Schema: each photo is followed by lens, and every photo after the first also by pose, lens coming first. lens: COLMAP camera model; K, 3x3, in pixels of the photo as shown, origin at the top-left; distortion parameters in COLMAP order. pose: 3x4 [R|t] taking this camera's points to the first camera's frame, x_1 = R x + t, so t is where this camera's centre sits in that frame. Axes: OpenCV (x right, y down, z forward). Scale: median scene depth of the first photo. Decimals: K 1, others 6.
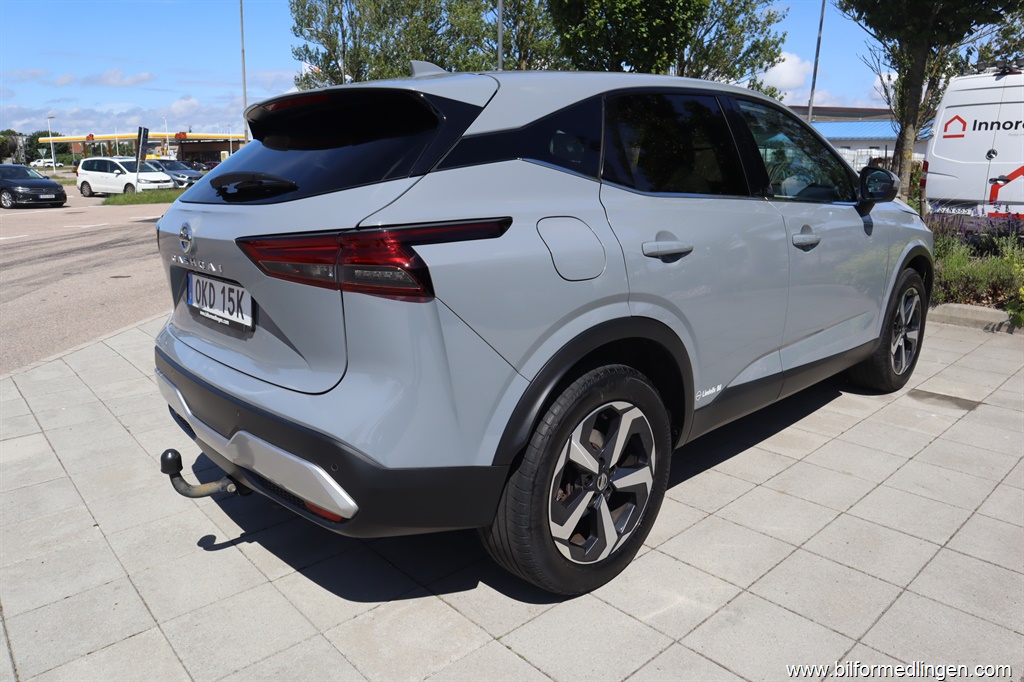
lens RADIAL K [[707.2, 0, 512.0], [0, 707.2, 341.0], [0, 0, 1]] dist [-0.130075, 0.079547]
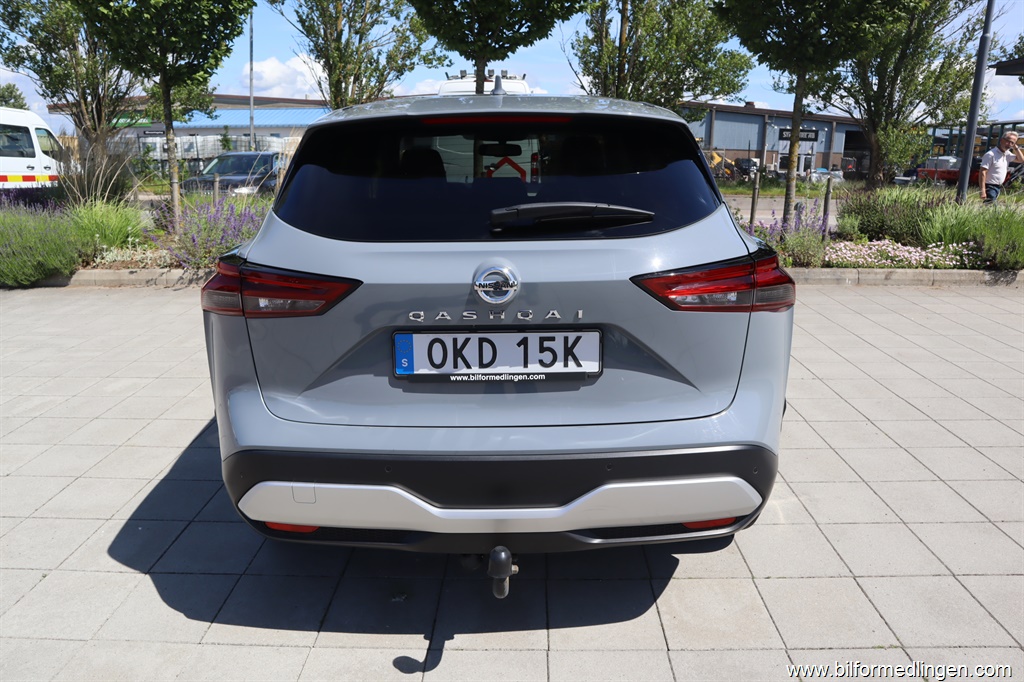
lens RADIAL K [[707.2, 0, 512.0], [0, 707.2, 341.0], [0, 0, 1]] dist [-0.130075, 0.079547]
pose [[0.684529, -0.187282, 0.704518, -1.001071], [0.174769, 0.980413, 0.090812, -0.149795], [-0.707726, 0.060964, 0.703852, 0.387799]]
